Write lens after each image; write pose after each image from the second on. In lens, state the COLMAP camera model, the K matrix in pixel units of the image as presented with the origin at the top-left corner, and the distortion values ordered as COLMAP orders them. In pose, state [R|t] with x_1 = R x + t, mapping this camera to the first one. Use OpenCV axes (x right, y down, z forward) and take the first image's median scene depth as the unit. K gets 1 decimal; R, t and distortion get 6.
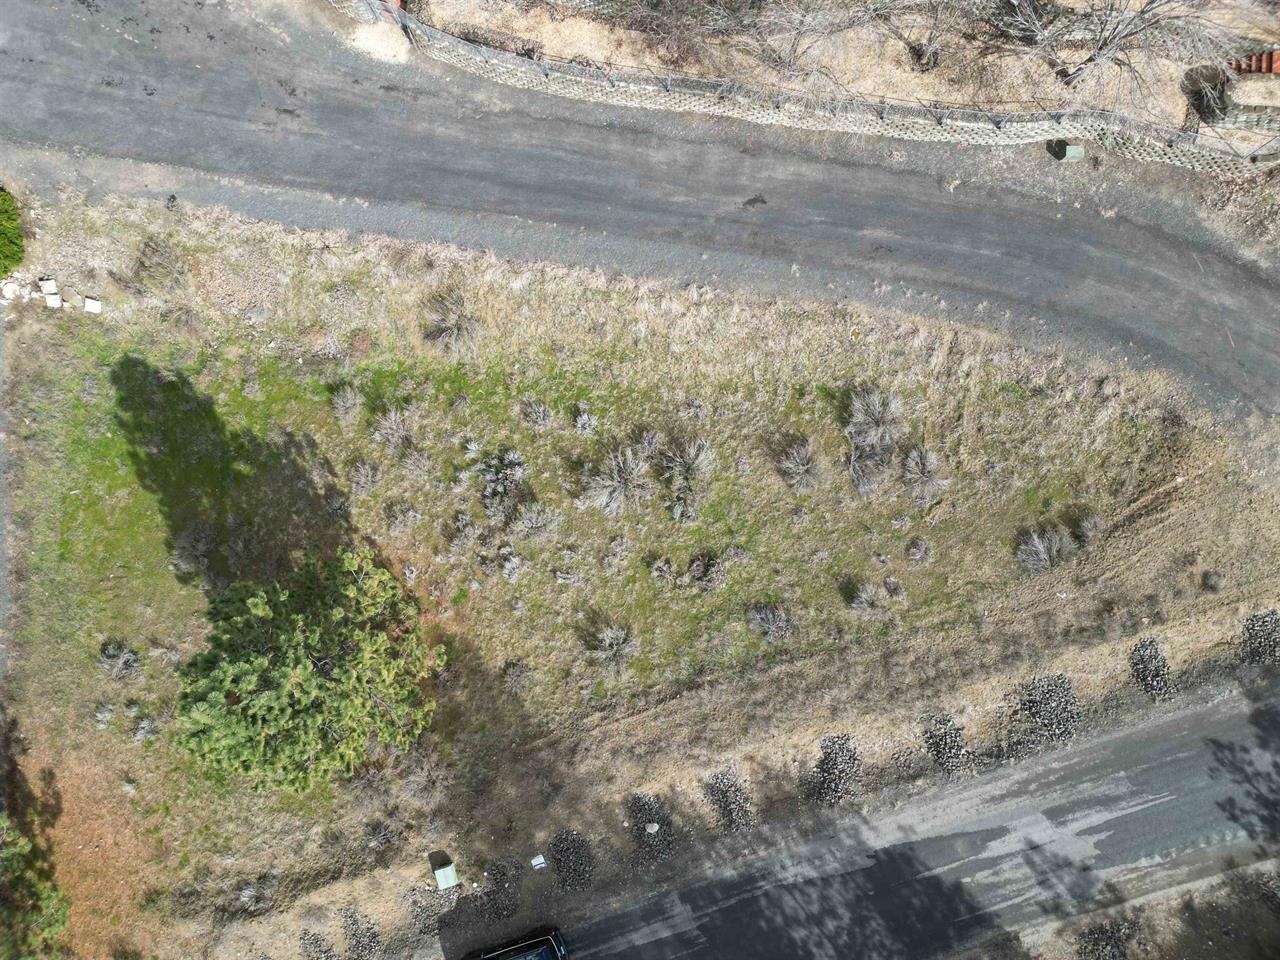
lens RADIAL K [[890.3, 0, 640.0], [0, 890.3, 480.0], [0, 0, 1]] dist [0.072216, -0.071484]
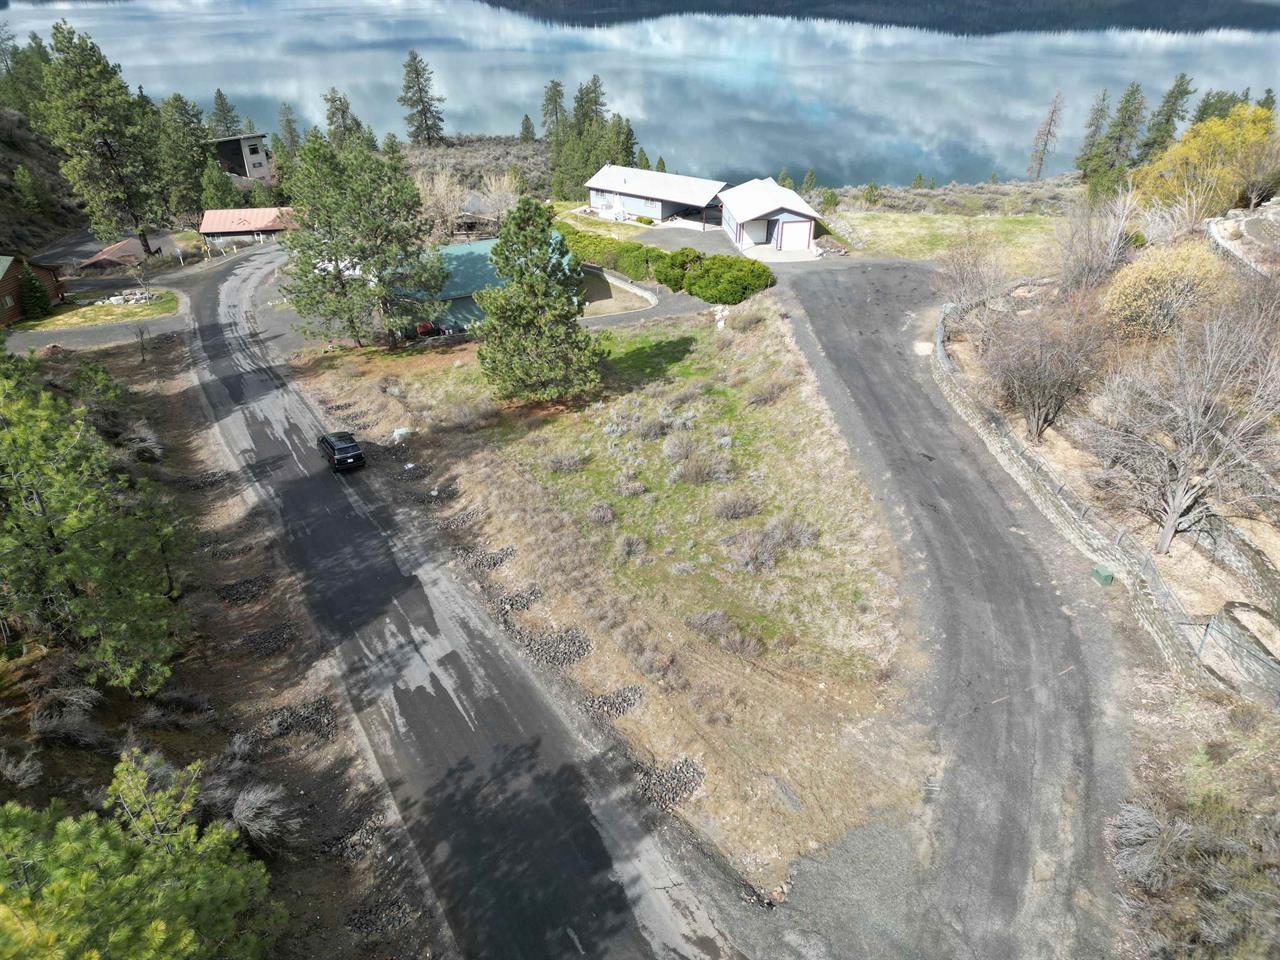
lens RADIAL K [[890.3, 0, 640.0], [0, 890.3, 480.0], [0, 0, 1]] dist [0.072216, -0.071484]
pose [[0.173555, 0.522562, -0.834750, 1.126883], [-0.980412, 0.171826, -0.096275, 0.212924], [0.093122, 0.835108, 0.542147, 0.306208]]
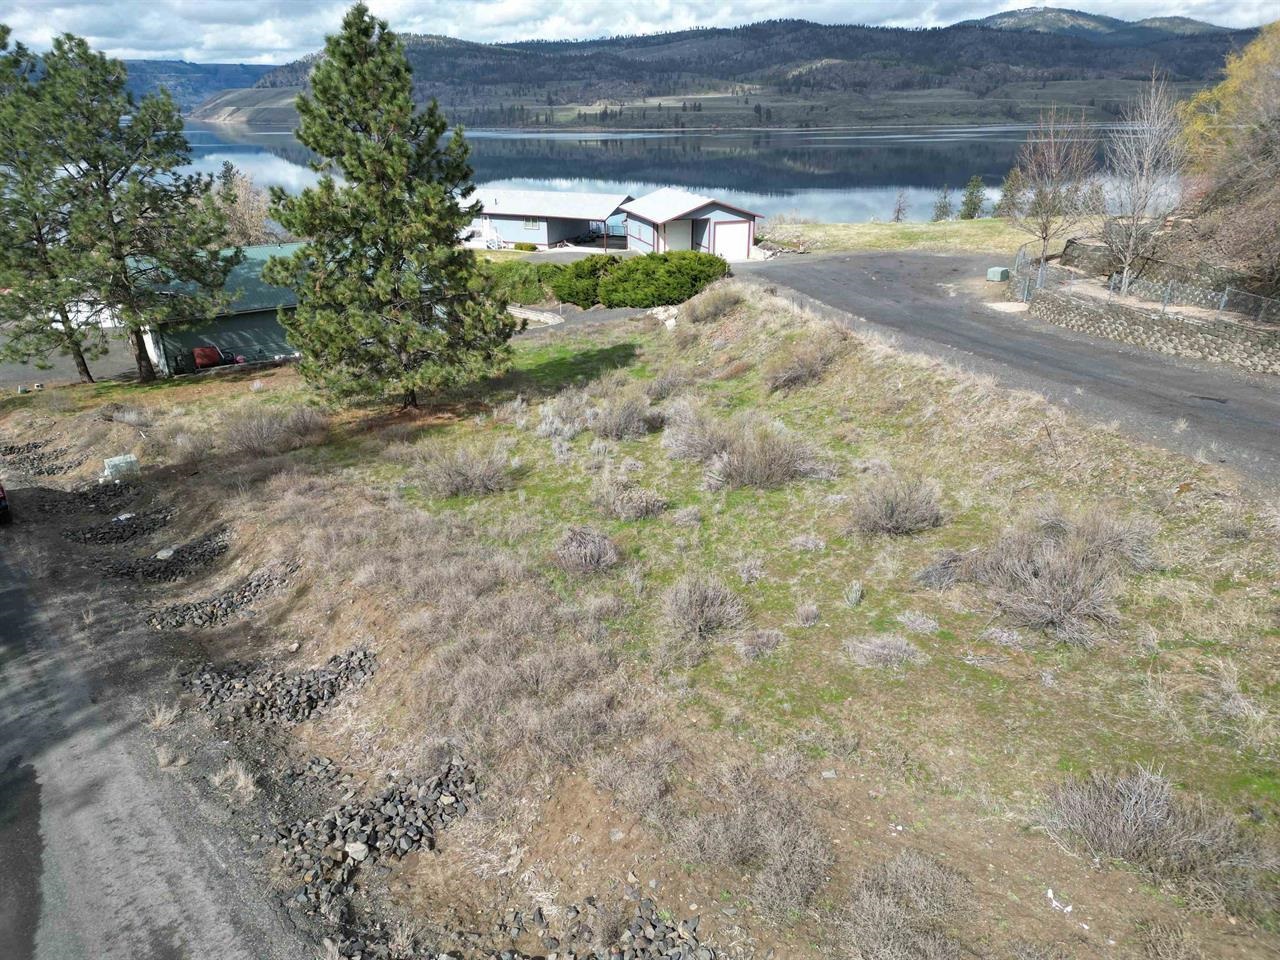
lens RADIAL K [[890.3, 0, 640.0], [0, 890.3, 480.0], [0, 0, 1]] dist [0.072216, -0.071484]
pose [[0.345567, 0.368497, -0.863014, 0.561286], [-0.934378, 0.220120, -0.280153, 0.258228], [0.086731, 0.903193, 0.420382, 0.748087]]
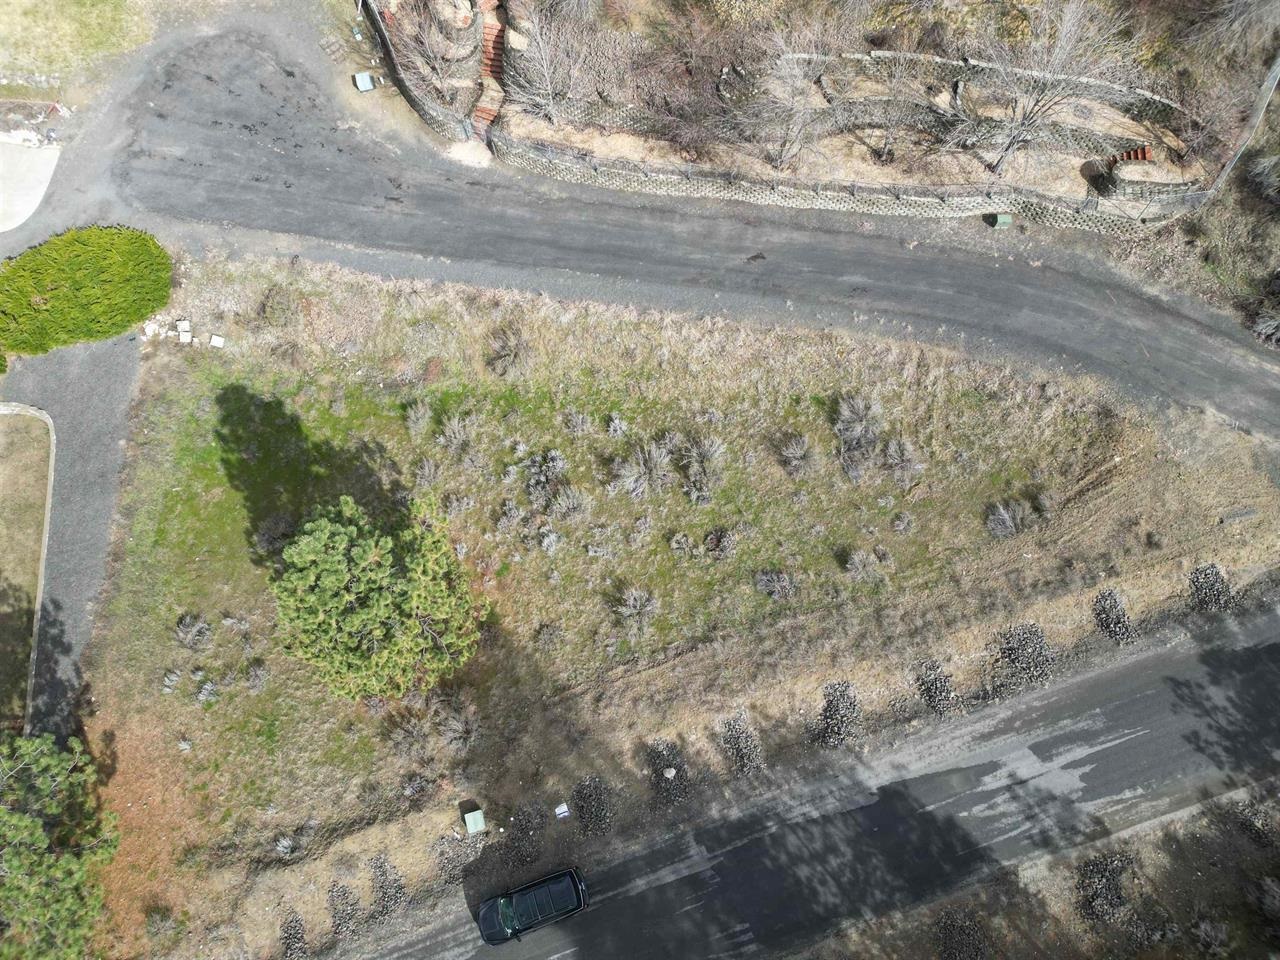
lens RADIAL K [[890.3, 0, 640.0], [0, 890.3, 480.0], [0, 0, 1]] dist [0.072216, -0.071484]
pose [[0.999747, 0.018848, -0.012246, -0.014974], [-0.021502, 0.960709, -0.276722, 0.344212], [0.006549, 0.276916, 0.960872, -0.128583]]
